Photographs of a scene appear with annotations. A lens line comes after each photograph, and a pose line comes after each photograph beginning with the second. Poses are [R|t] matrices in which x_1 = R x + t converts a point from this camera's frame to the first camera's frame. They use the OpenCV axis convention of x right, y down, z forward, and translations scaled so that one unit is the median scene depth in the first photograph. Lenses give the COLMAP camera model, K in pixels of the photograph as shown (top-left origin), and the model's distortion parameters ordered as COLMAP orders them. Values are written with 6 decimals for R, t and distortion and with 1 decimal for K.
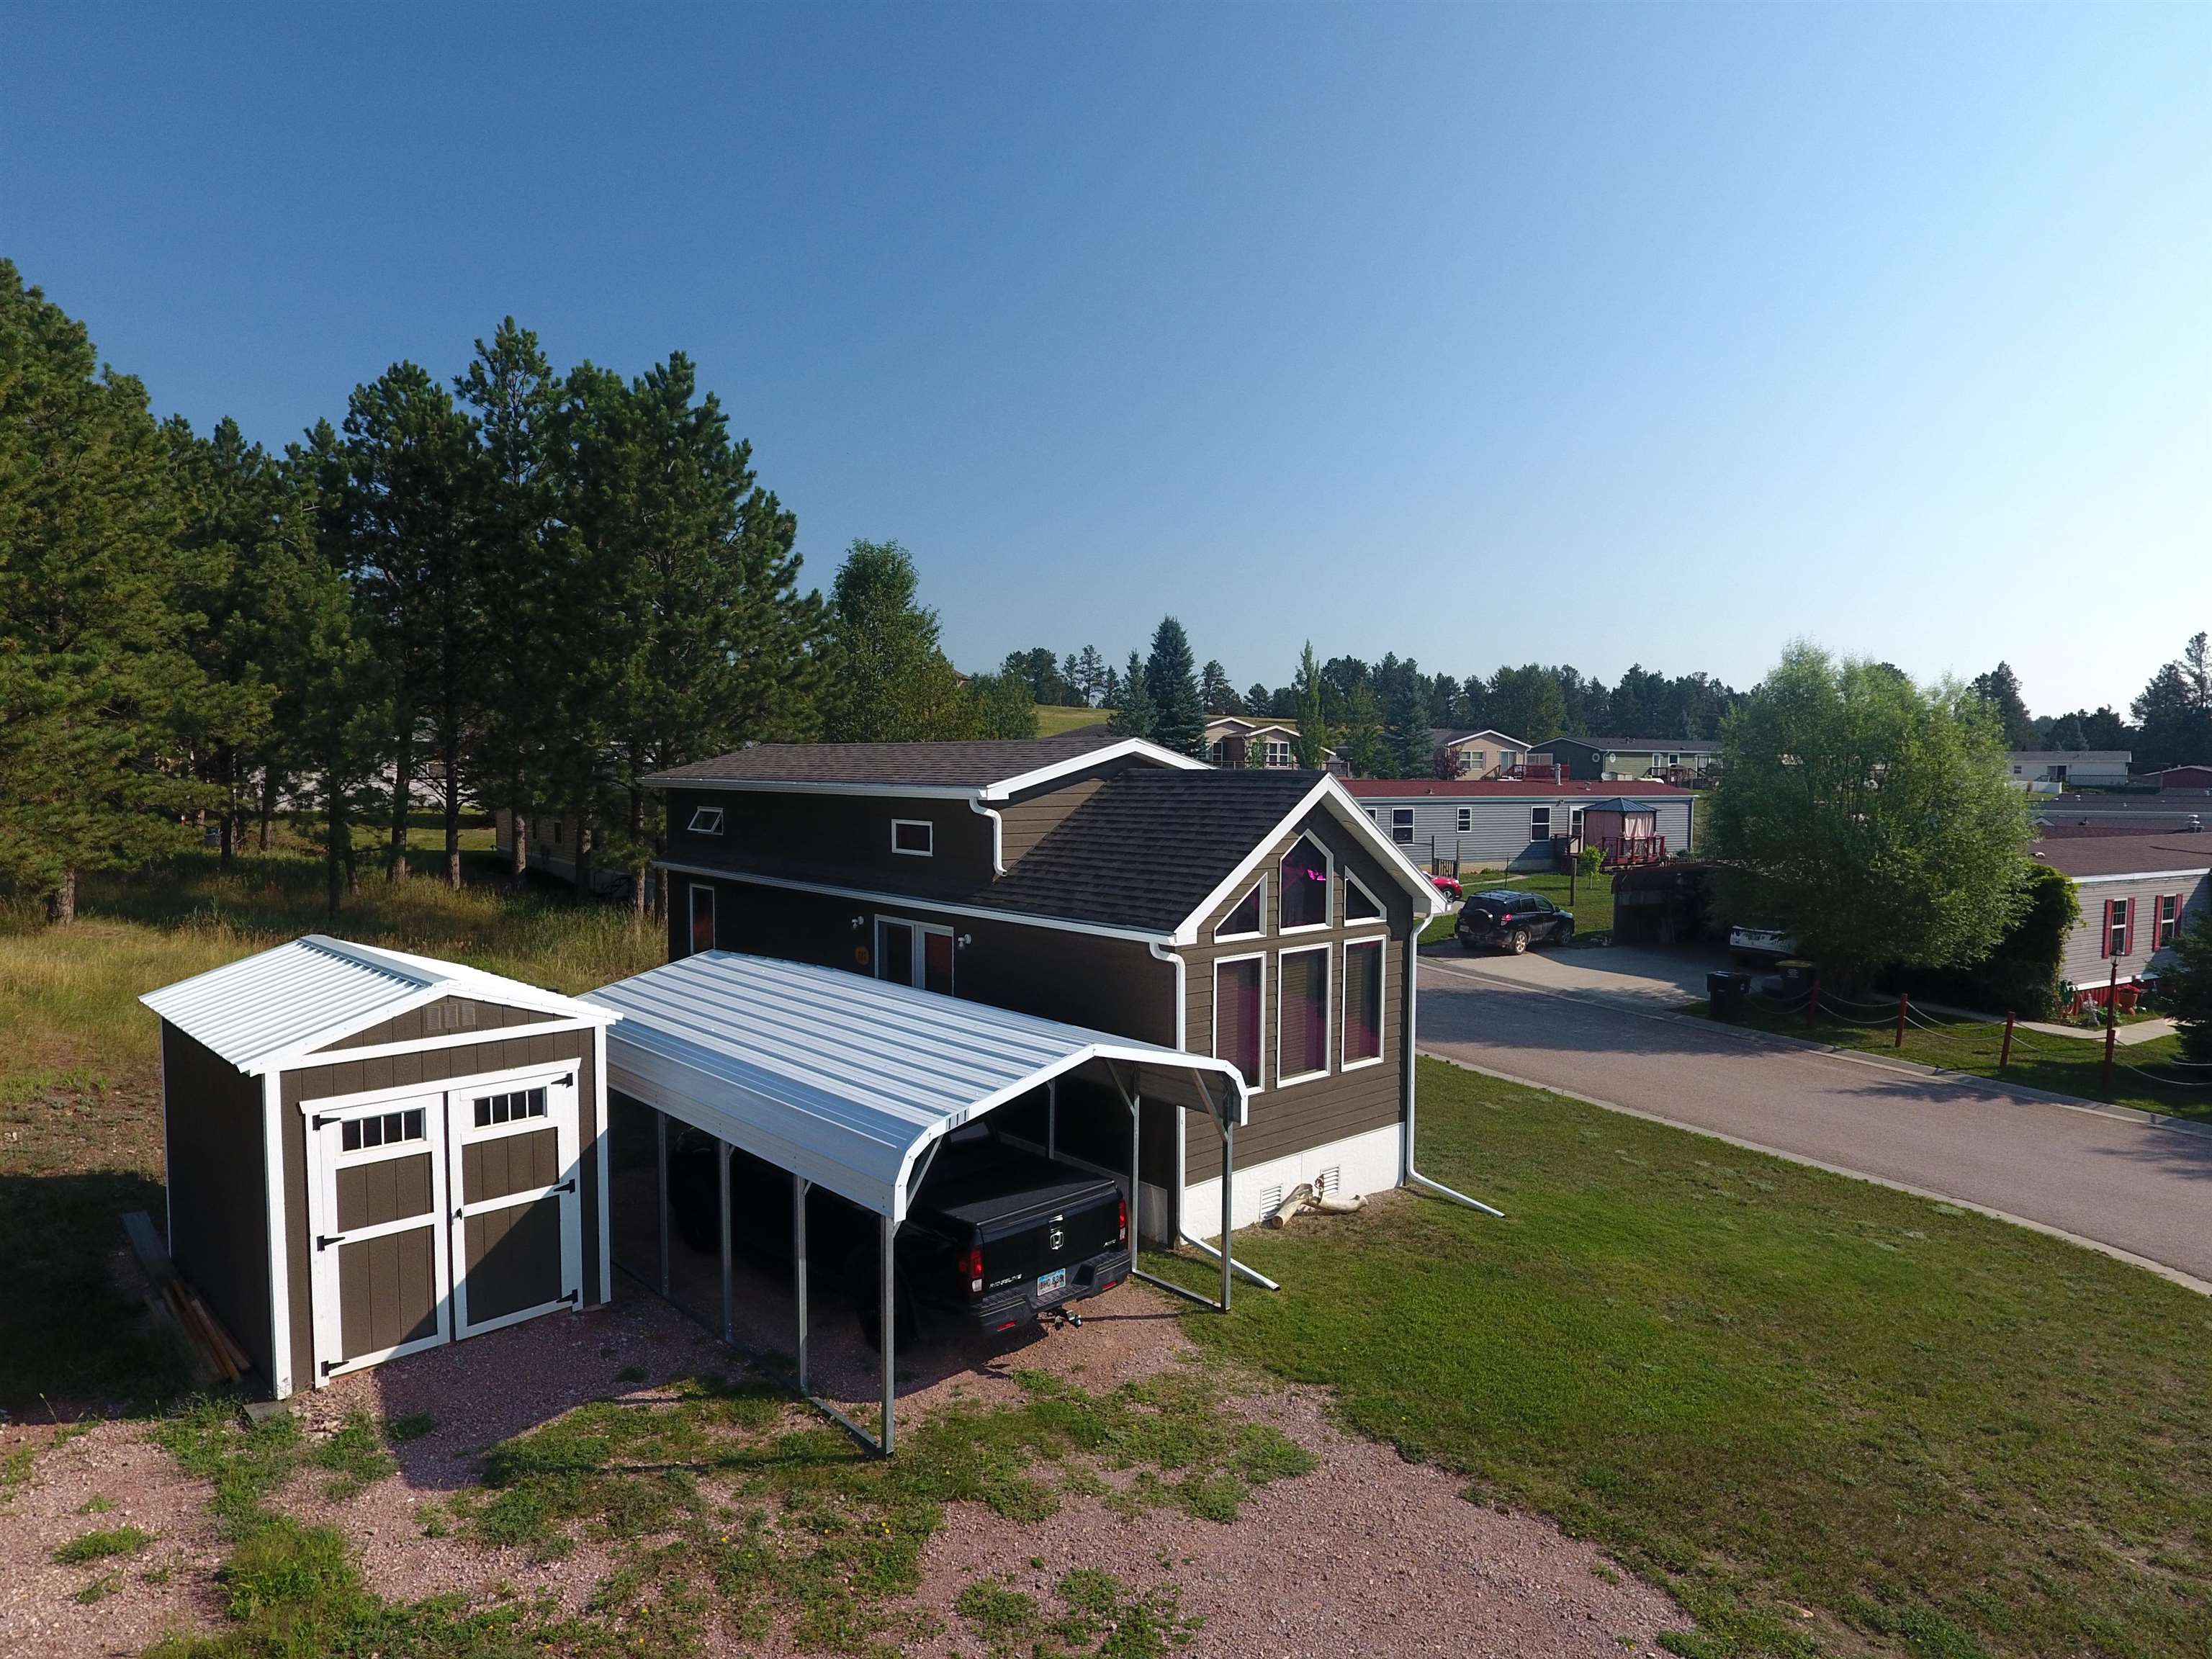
lens RADIAL K [[1295.4, 0, 1114.2], [0, 1295.4, 859.9], [0, 0, 1]] dist [-0.005119, -0.000367]
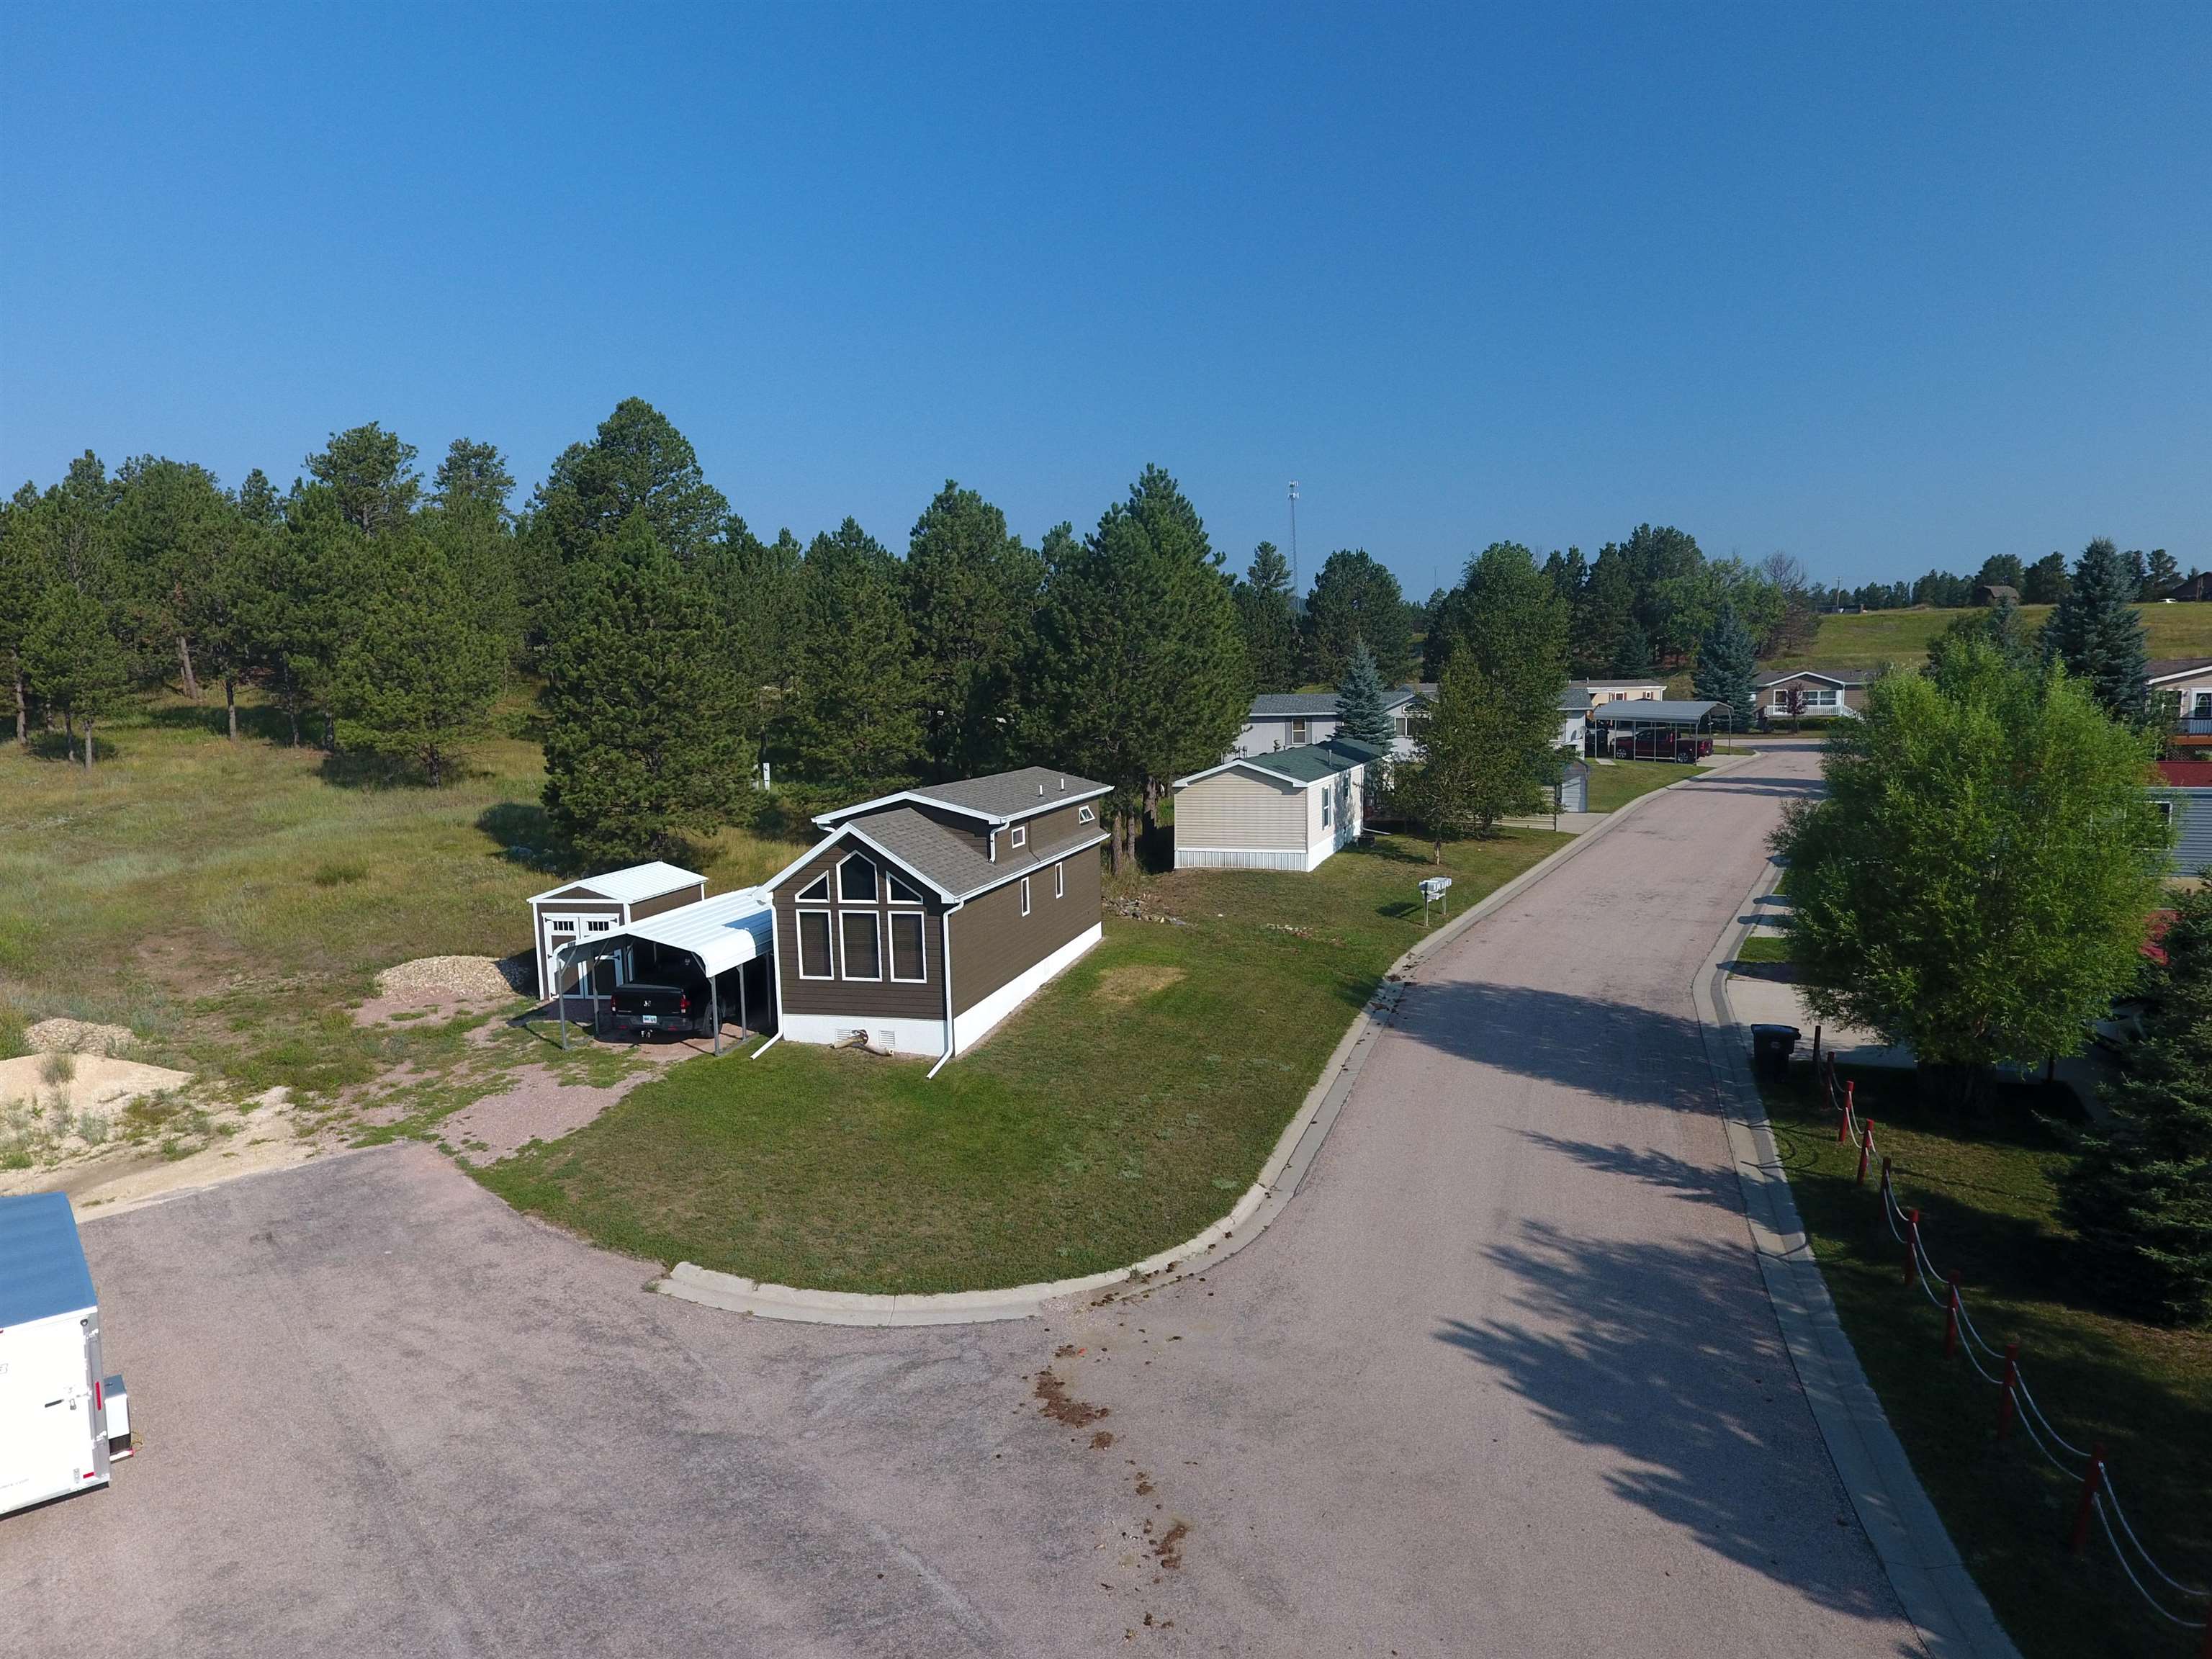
lens RADIAL K [[1295.4, 0, 1114.2], [0, 1295.4, 859.9], [0, 0, 1]] dist [-0.005119, -0.000367]
pose [[0.553520, 0.085405, -0.828445, 1.832378], [-0.031886, 0.996172, 0.081392, -0.166709], [0.832225, -0.018636, 0.554125, 0.236745]]
